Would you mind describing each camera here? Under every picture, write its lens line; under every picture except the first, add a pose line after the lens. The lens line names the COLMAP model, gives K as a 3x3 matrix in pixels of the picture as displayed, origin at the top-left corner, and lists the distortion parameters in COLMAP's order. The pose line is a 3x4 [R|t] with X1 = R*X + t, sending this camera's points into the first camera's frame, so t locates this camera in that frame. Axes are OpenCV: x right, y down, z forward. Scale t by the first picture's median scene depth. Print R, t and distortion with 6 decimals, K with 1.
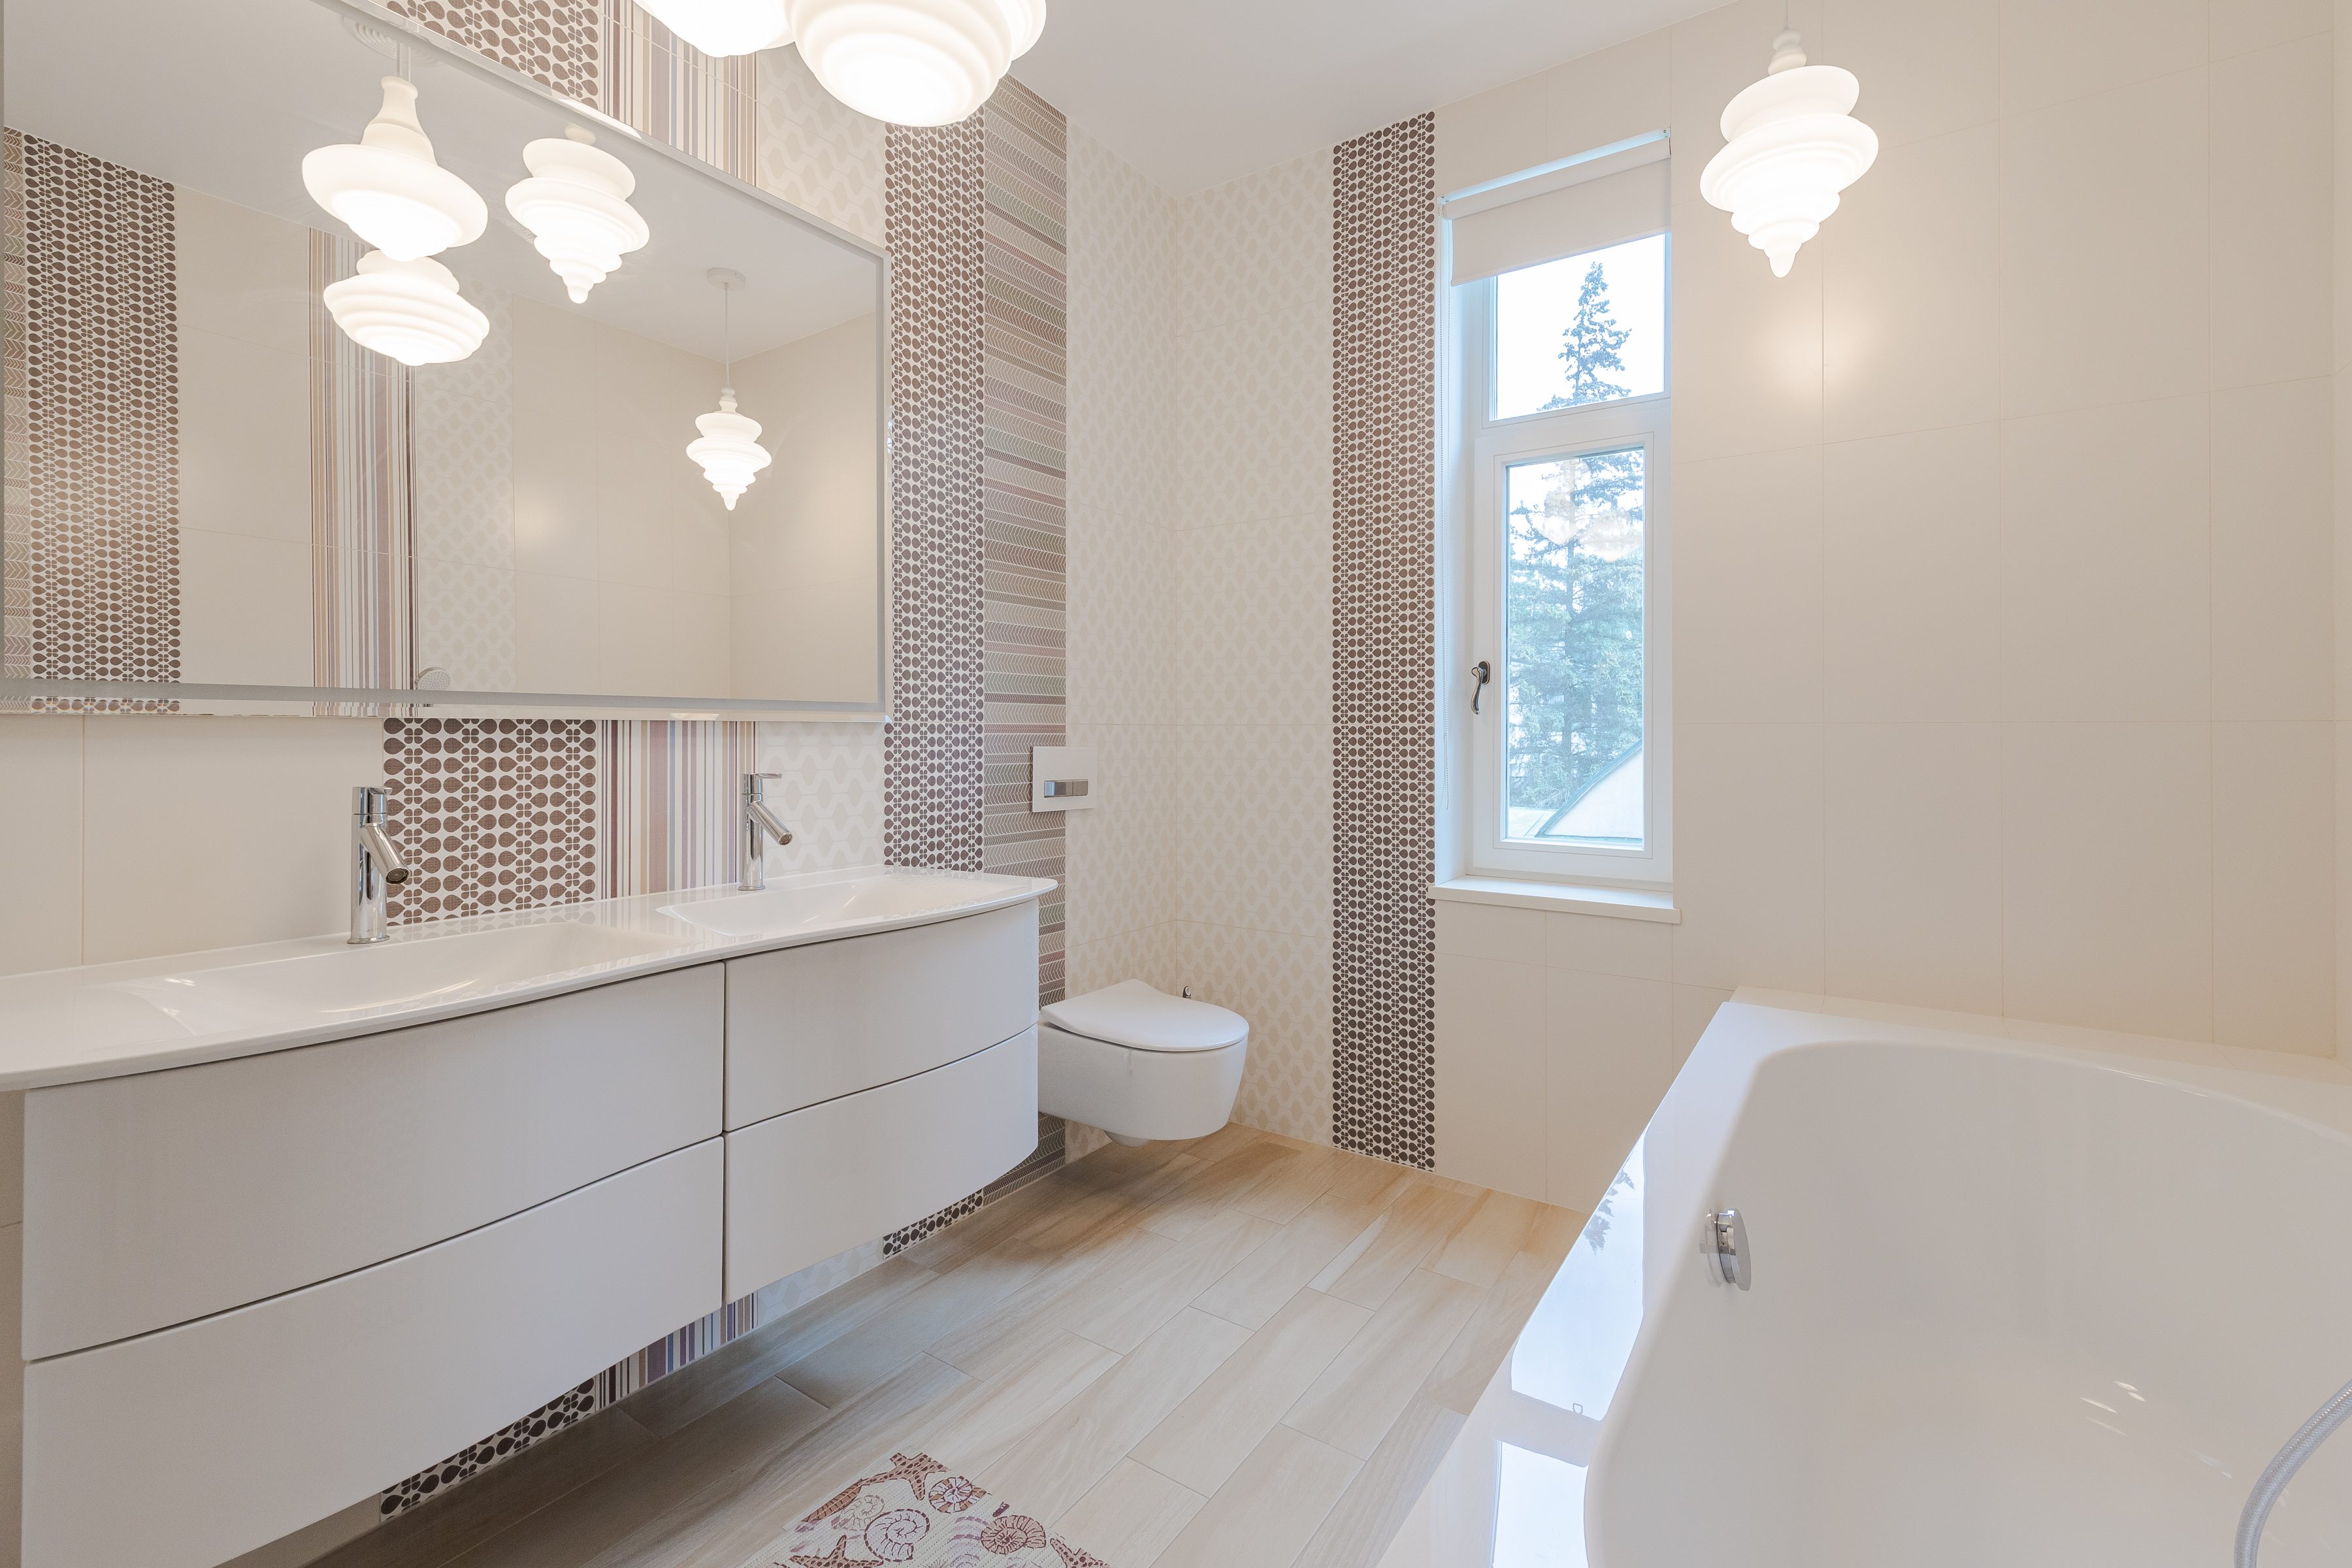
lens RADIAL K [[1044.7, 0, 1188.4], [0, 1044.7, 728.9], [0, 0, 1]] dist [-0.001410, -0.000104]
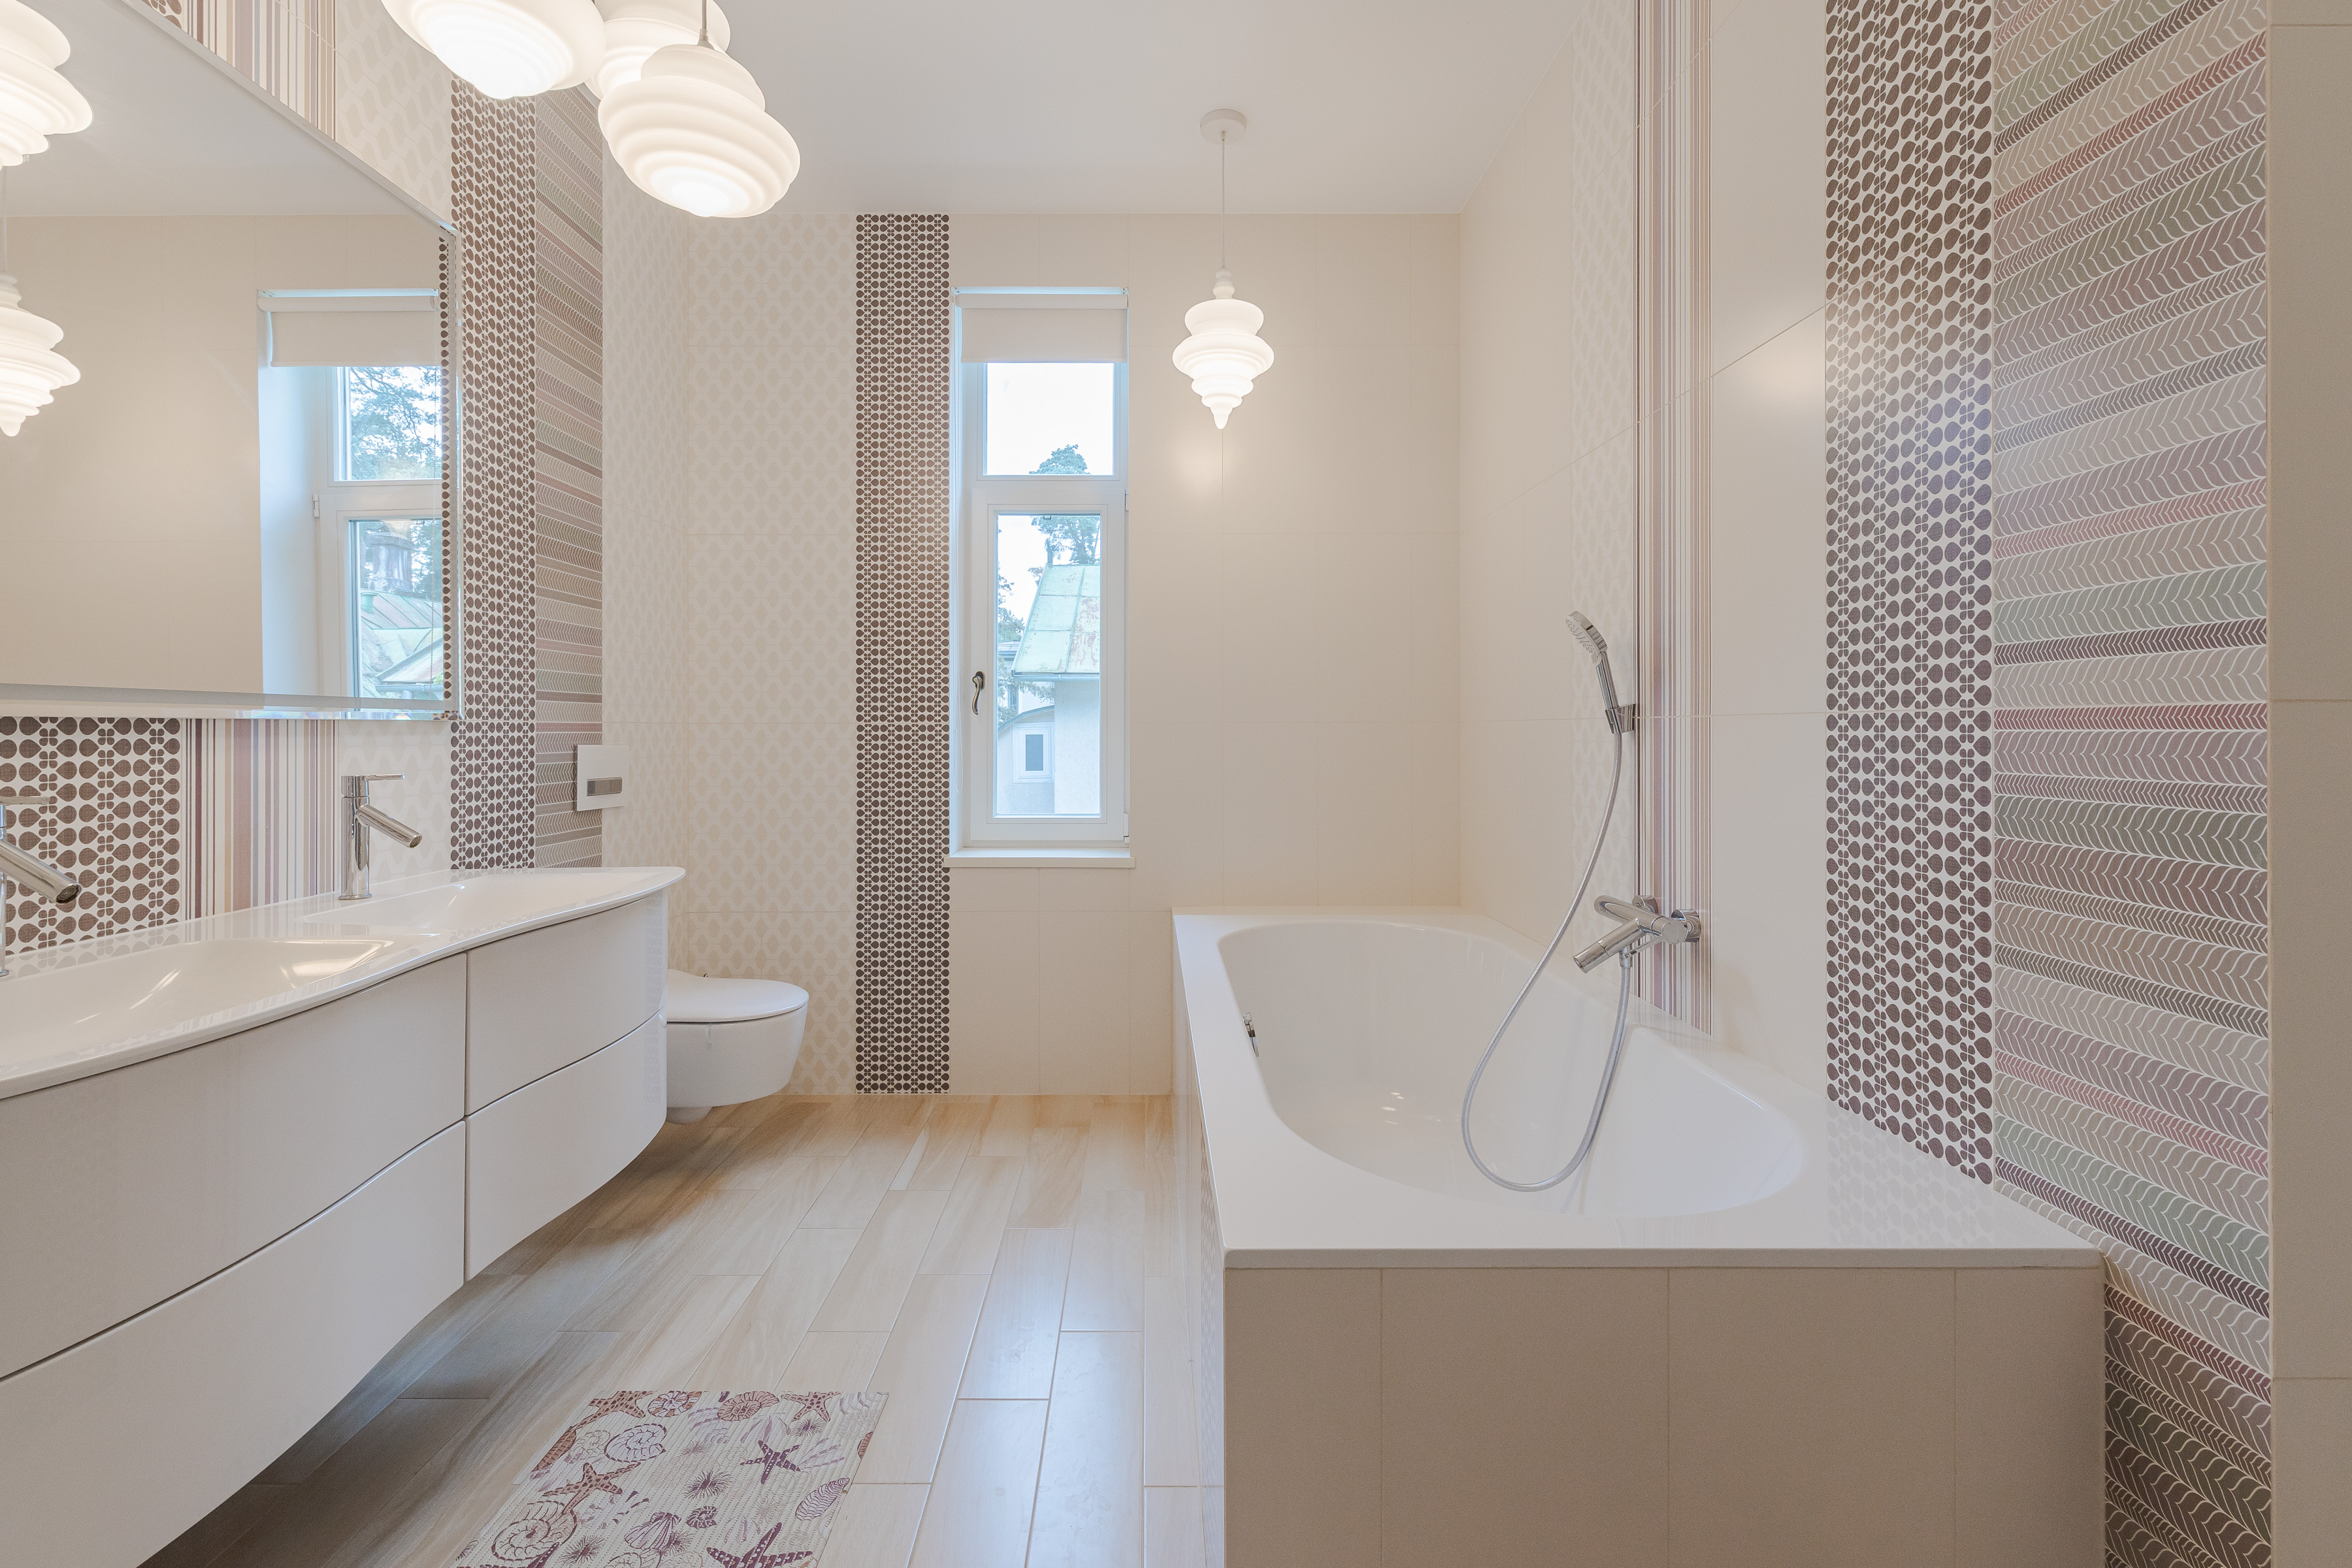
lens RADIAL K [[1044.7, 0, 1188.4], [0, 1044.7, 728.9], [0, 0, 1]] dist [-0.001410, -0.000104]
pose [[0.808842, -0.002367, 0.588022, -0.288841], [0.000466, 0.999994, 0.003385, -0.001719], [-0.588027, -0.002464, 0.808838, -0.161846]]
